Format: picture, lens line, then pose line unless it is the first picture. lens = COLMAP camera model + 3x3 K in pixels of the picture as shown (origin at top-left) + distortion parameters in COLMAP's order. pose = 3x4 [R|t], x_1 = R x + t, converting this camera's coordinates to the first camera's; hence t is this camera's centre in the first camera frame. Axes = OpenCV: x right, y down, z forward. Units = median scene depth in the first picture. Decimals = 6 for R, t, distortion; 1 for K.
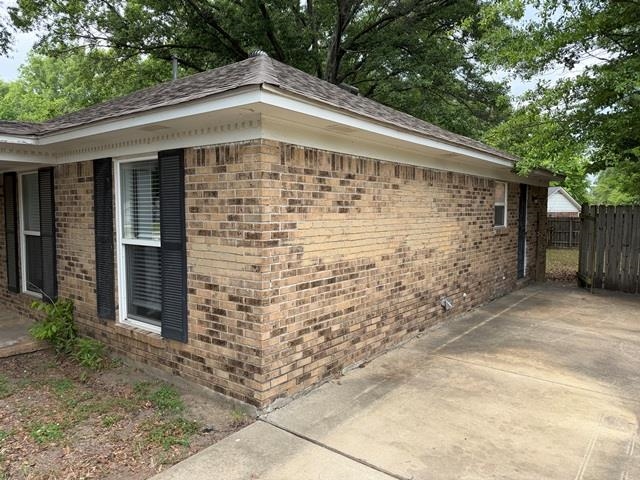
lens RADIAL K [[453.6, 0, 320.0], [0, 453.6, 241.1], [0, 0, 1]] dist [0.000934, -0.003478]
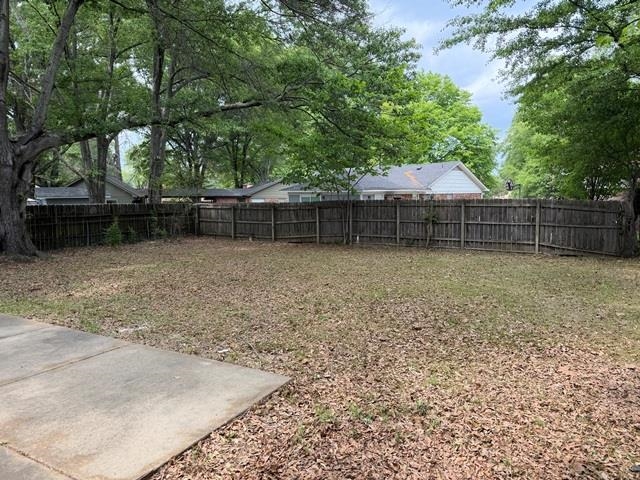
lens RADIAL K [[453.6, 0, 319.9], [0, 453.6, 239.0], [0, 0, 1]] dist [0.000934, -0.003478]
pose [[0.986814, -0.026354, 0.159700, 0.134852], [0.023103, 0.999487, 0.022177, -0.007865], [-0.160203, -0.018195, 0.986916, 0.219178]]
